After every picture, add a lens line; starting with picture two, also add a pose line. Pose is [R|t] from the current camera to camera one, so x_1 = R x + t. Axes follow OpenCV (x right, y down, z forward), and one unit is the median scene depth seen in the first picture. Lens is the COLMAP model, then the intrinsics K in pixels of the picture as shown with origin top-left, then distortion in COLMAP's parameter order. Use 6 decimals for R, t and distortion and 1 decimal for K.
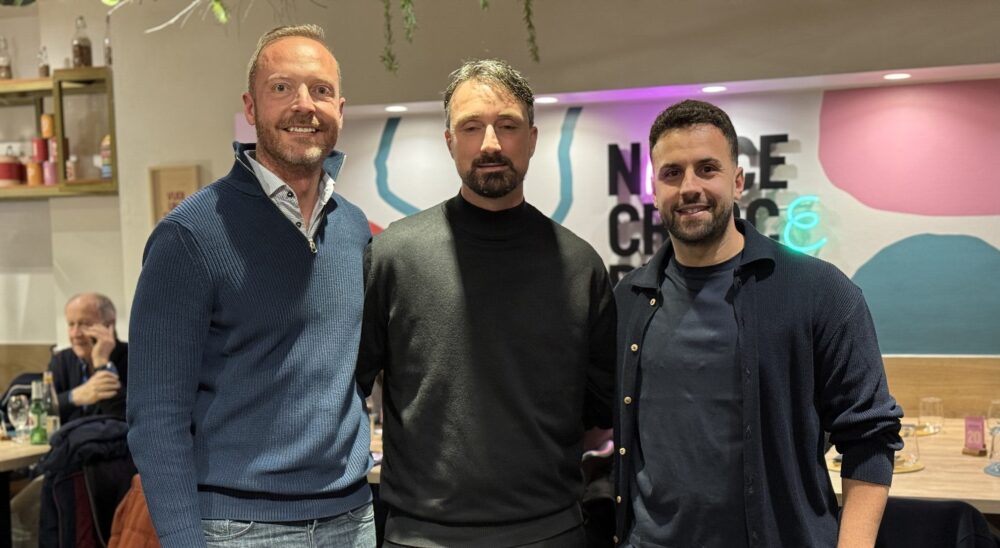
lens RADIAL K [[1348.6, 0, 500.0], [0, 1348.6, 274.4], [0, 0, 1]] dist [-0.008825, 0.000000]
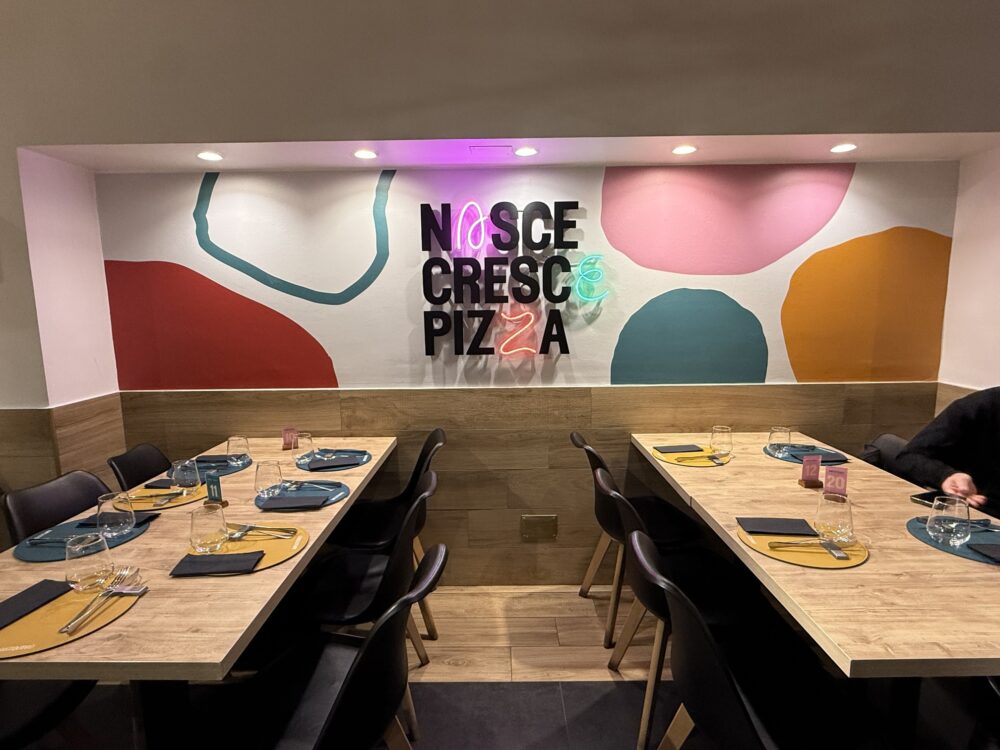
lens RADIAL K [[522.4, 0, 501.3], [0, 522.4, 375.6], [0, 0, 1]] dist [-0.001059, 0.000441]
pose [[0.931823, -0.033337, 0.361378, -0.021125], [-0.003464, 0.994910, 0.100711, 0.002315], [-0.362896, -0.095096, 0.926965, 0.574833]]
